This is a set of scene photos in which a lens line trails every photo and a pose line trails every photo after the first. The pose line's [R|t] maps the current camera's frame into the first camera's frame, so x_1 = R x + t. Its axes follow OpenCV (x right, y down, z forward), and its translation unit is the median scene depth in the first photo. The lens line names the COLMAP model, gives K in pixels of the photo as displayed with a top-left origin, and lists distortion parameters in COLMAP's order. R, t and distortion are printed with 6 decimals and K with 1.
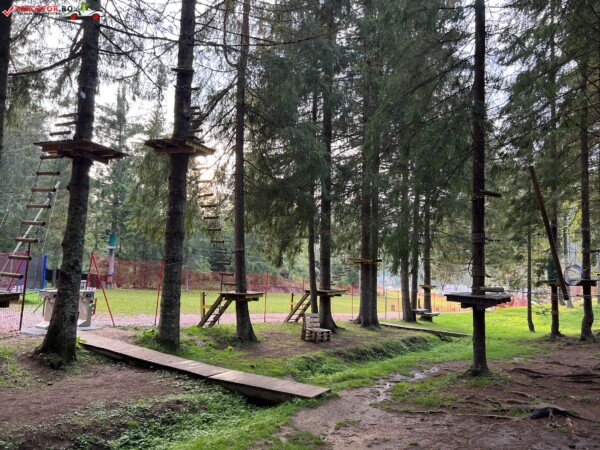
lens RADIAL K [[462.4, 0, 300.0], [0, 462.4, 225.0], [0, 0, 1]] dist [0.042375, -0.057678]
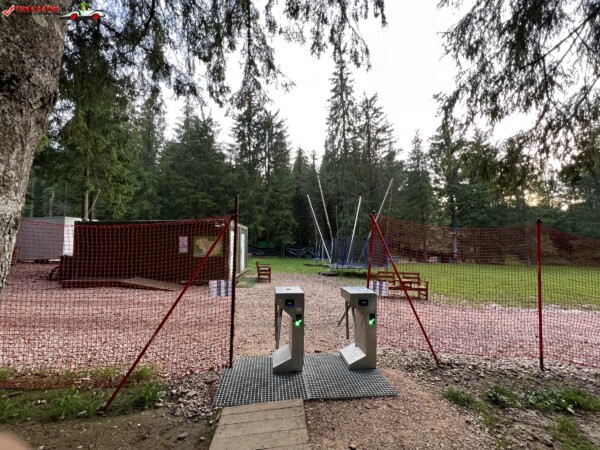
lens RADIAL K [[244.6, 0, 300.0], [0, 244.6, 225.0], [0, 0, 1]] dist [-0.000252, -0.000031]
pose [[0.575276, -0.116130, -0.809674, -0.078101], [0.100415, 0.992410, -0.070995, 0.030831], [0.811773, -0.040462, 0.582570, 0.213720]]
